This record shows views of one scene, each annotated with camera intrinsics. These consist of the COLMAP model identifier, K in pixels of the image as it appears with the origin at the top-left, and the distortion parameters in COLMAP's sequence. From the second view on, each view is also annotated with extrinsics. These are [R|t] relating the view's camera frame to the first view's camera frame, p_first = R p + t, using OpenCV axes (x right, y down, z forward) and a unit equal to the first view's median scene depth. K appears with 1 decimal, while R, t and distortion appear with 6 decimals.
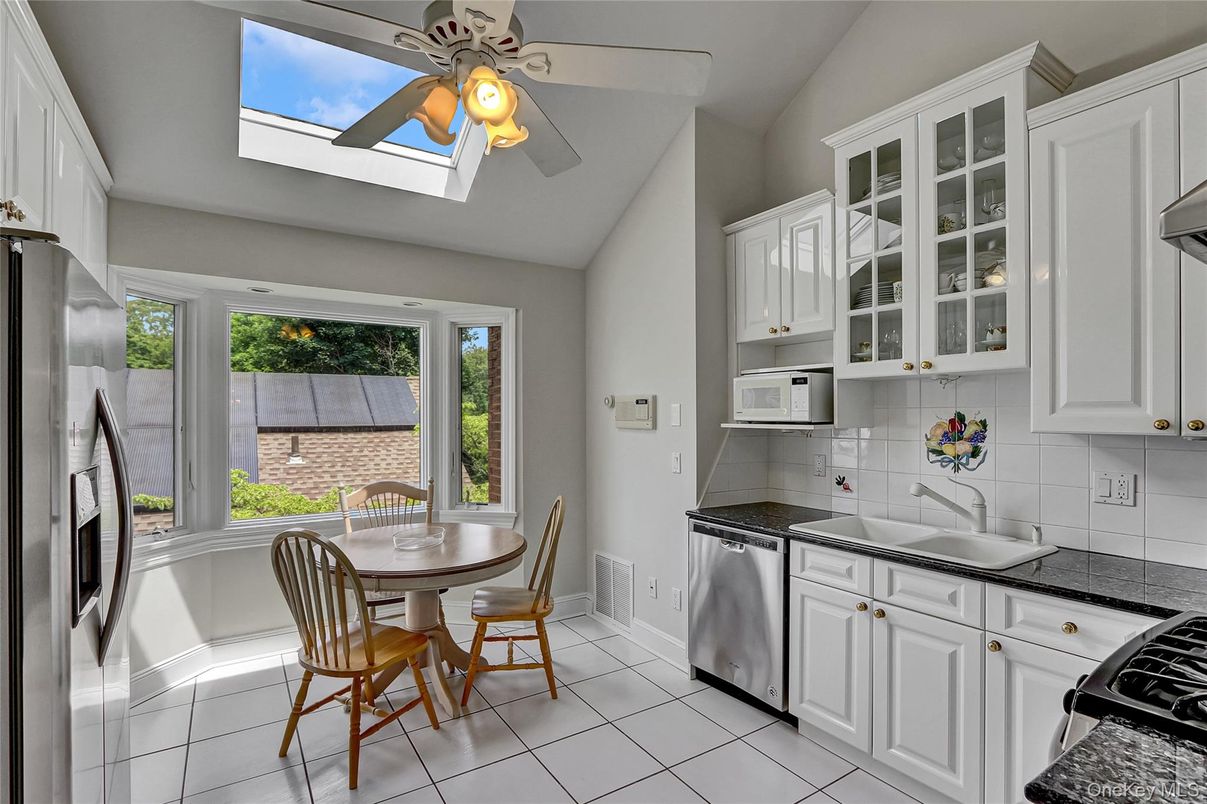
lens RADIAL K [[569.7, 0, 595.3], [0, 569.7, 417.9], [0, 0, 1]] dist [-0.024699, -0.000059]
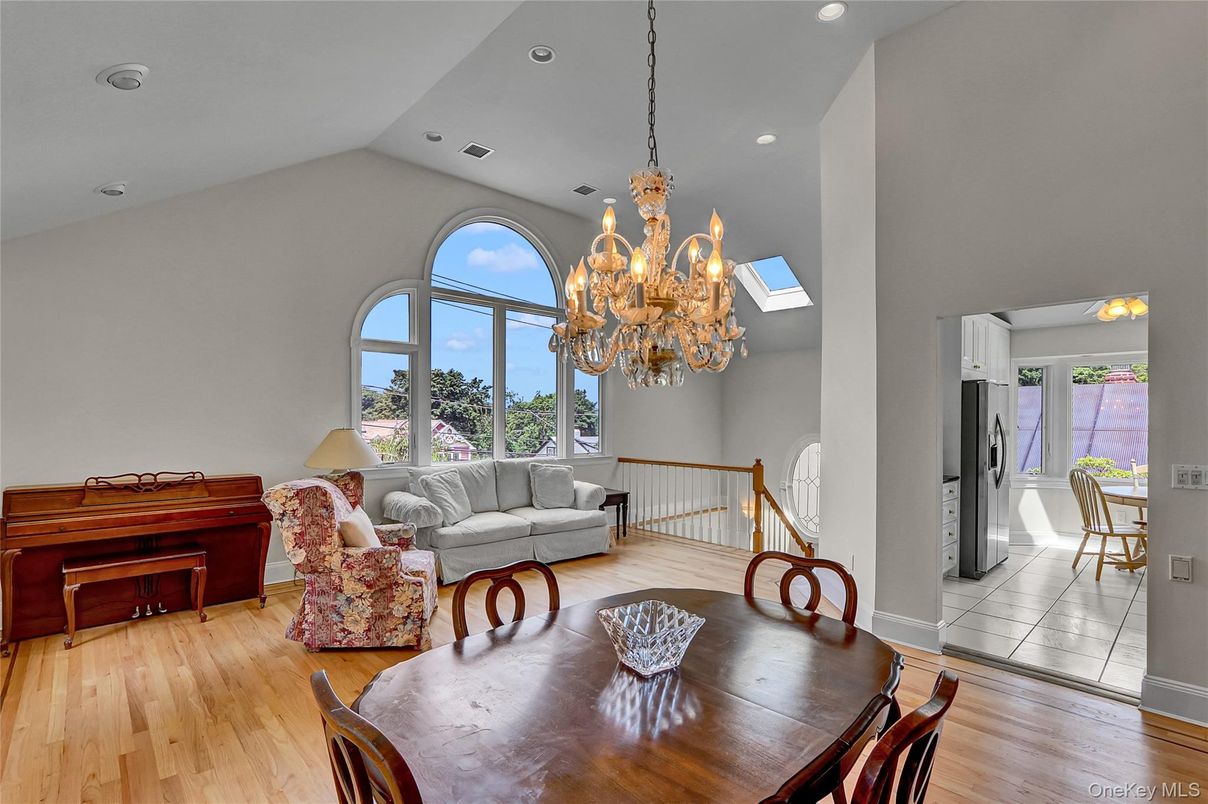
lens RADIAL K [[570.1, 0, 595.8], [0, 570.1, 418.0], [0, 0, 1]] dist [-0.024699, -0.000059]
pose [[0.169110, -0.006240, -0.985577, 1.113339], [-0.005426, 0.999959, -0.007262, 0.009897], [0.985582, 0.006575, 0.169069, -1.072793]]
